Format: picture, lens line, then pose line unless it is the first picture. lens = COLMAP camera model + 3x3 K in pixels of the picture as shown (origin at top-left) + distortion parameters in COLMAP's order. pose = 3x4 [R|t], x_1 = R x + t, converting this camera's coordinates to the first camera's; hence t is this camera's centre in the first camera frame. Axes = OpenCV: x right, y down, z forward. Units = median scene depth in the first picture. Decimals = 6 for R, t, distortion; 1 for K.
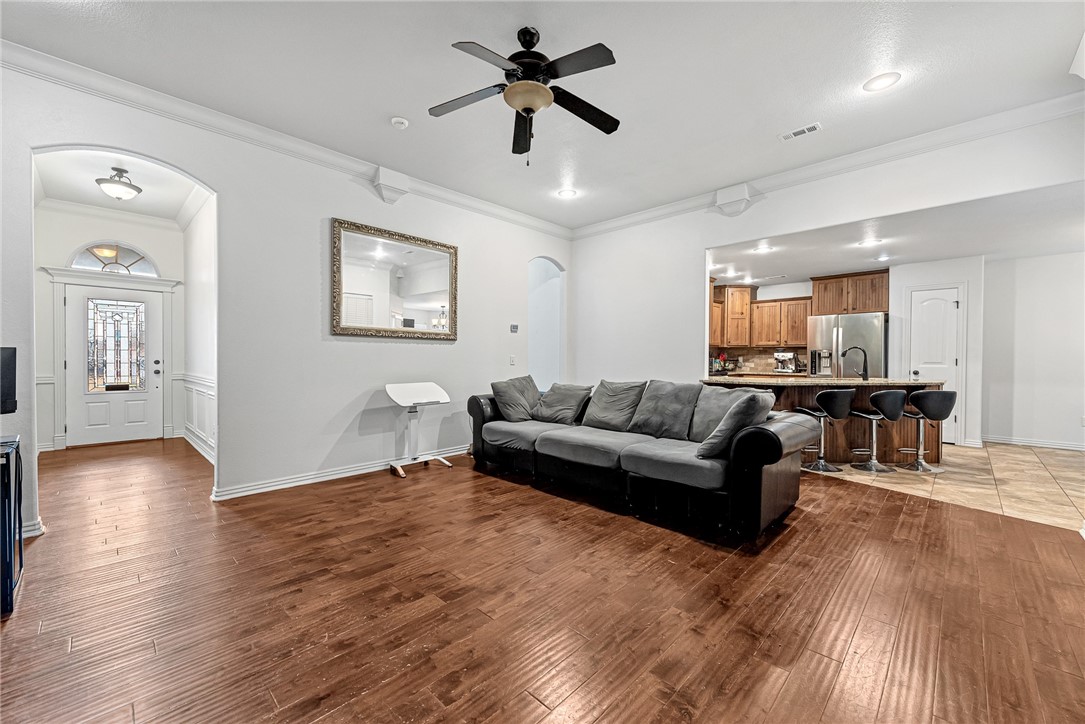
lens RADIAL K [[428.1, 0, 540.2], [0, 428.1, 361.8], [0, 0, 1]] dist [0.004316, -0.000488]
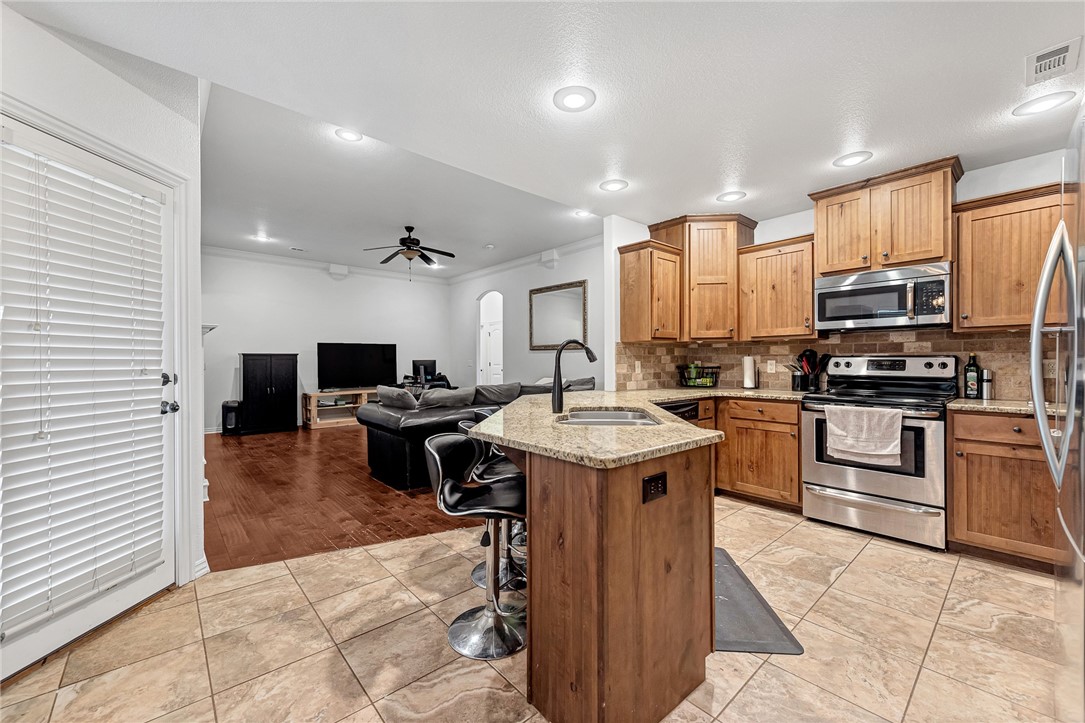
lens RADIAL K [[430.0, 0, 542.6], [0, 430.0, 359.6], [0, 0, 1]] dist [0.001532, -0.000243]
pose [[-0.070433, -0.005002, -0.997504, 1.136426], [-0.004940, 0.999977, -0.004665, -0.010980], [0.997504, 0.004600, -0.070456, 0.944174]]
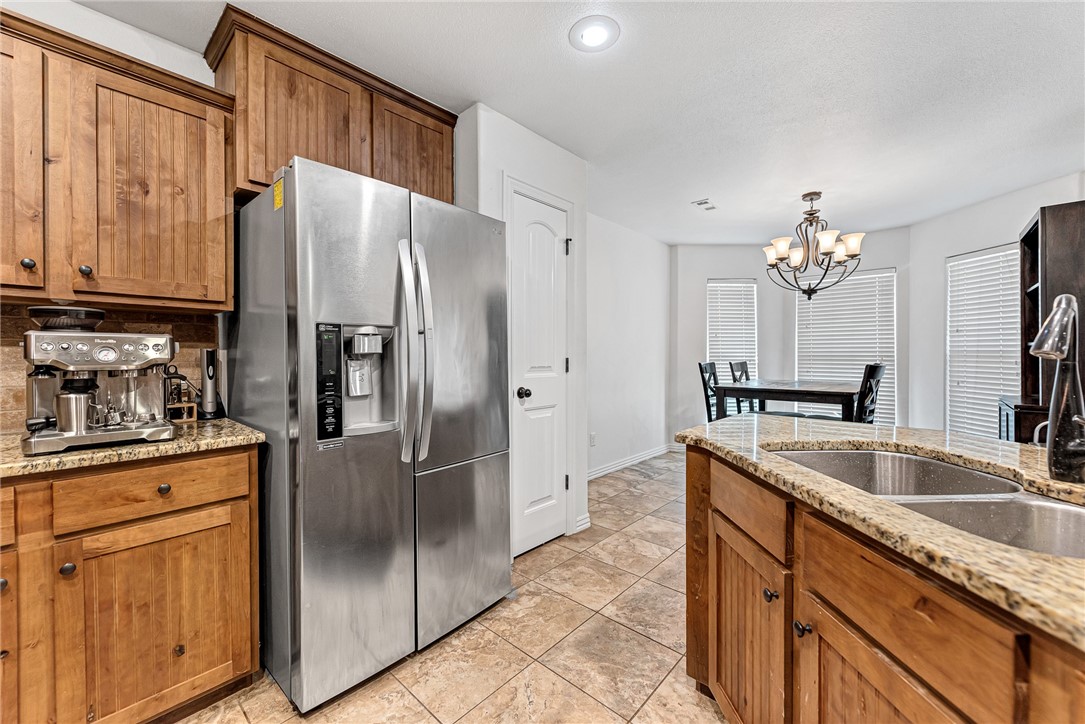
lens RADIAL K [[433.6, 0, 542.7], [0, 433.6, 354.4], [0, 0, 1]] dist [0.017244, -0.006563]
pose [[-0.038311, -0.002196, 0.999263, 0.532359], [0.012674, 0.999916, 0.002683, -0.014311], [-0.999185, 0.012767, -0.038280, 1.150702]]
